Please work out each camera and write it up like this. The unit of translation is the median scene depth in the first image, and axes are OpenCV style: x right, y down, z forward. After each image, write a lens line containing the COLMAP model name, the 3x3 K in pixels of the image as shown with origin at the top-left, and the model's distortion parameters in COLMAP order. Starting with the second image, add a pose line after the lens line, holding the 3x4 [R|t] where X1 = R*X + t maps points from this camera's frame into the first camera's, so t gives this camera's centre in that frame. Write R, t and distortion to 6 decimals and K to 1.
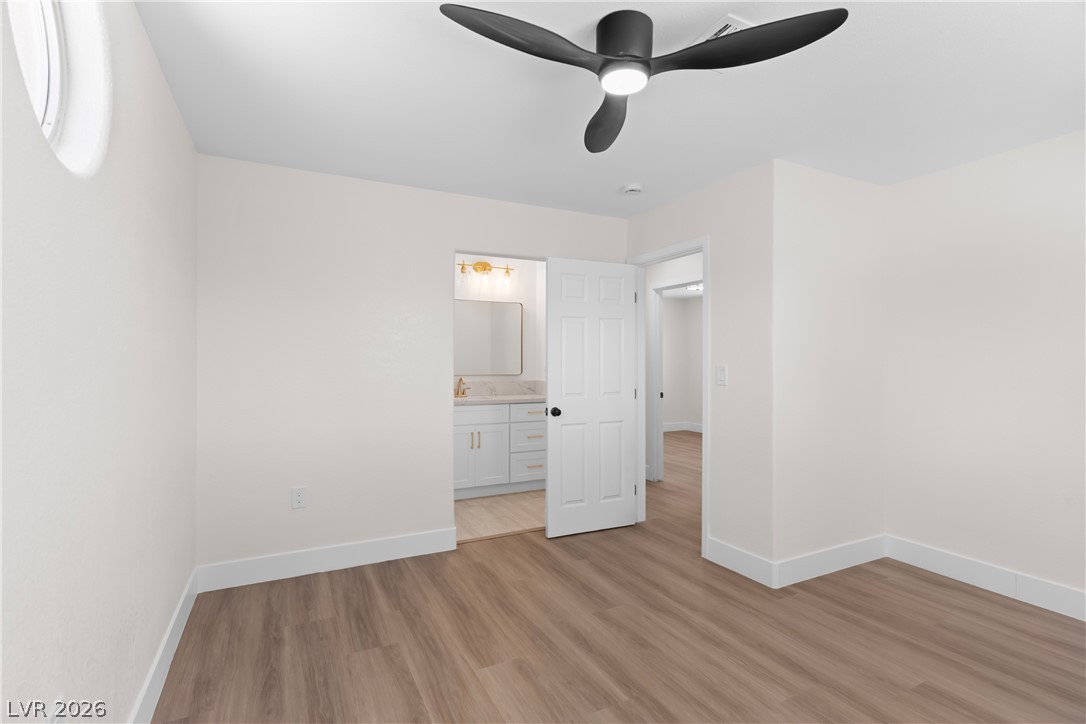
lens RADIAL K [[512.0, 0, 545.8], [0, 512.0, 360.3], [0, 0, 1]] dist [0.003926, -0.000764]
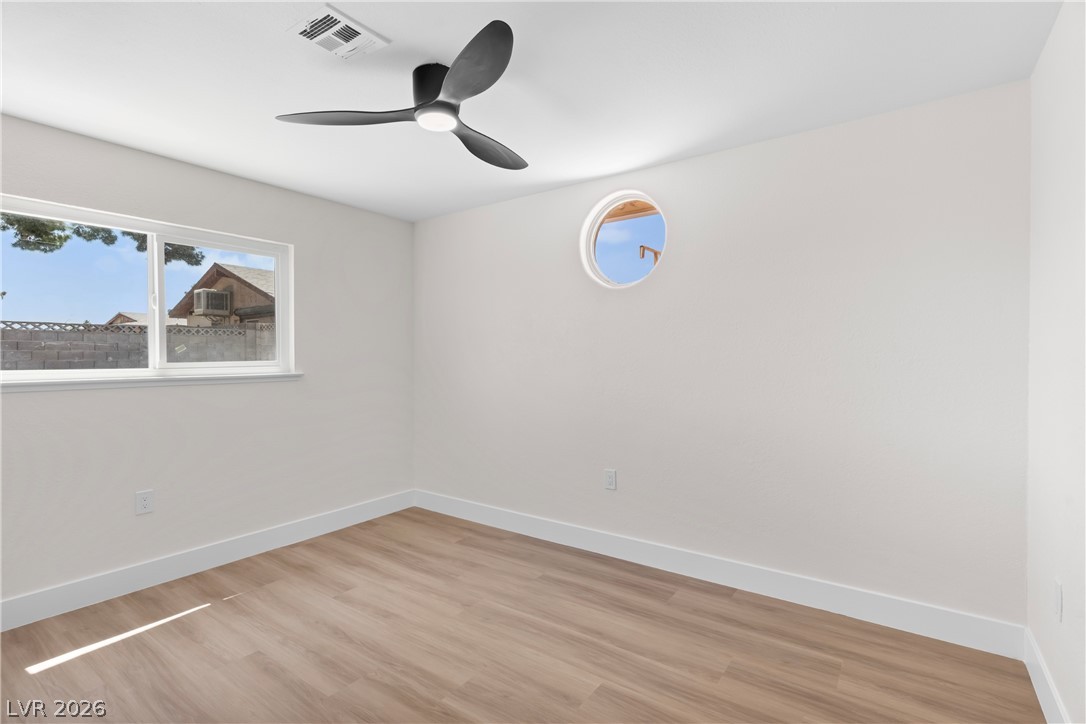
lens RADIAL K [[512.0, 0, 542.7], [0, 512.0, 360.7], [0, 0, 1]] dist [0.003926, -0.000764]
pose [[-0.890674, 0.007112, -0.454587, 0.387049], [0.004005, 0.999962, 0.007797, 0.002041], [0.454625, 0.005124, -0.890668, 1.757753]]
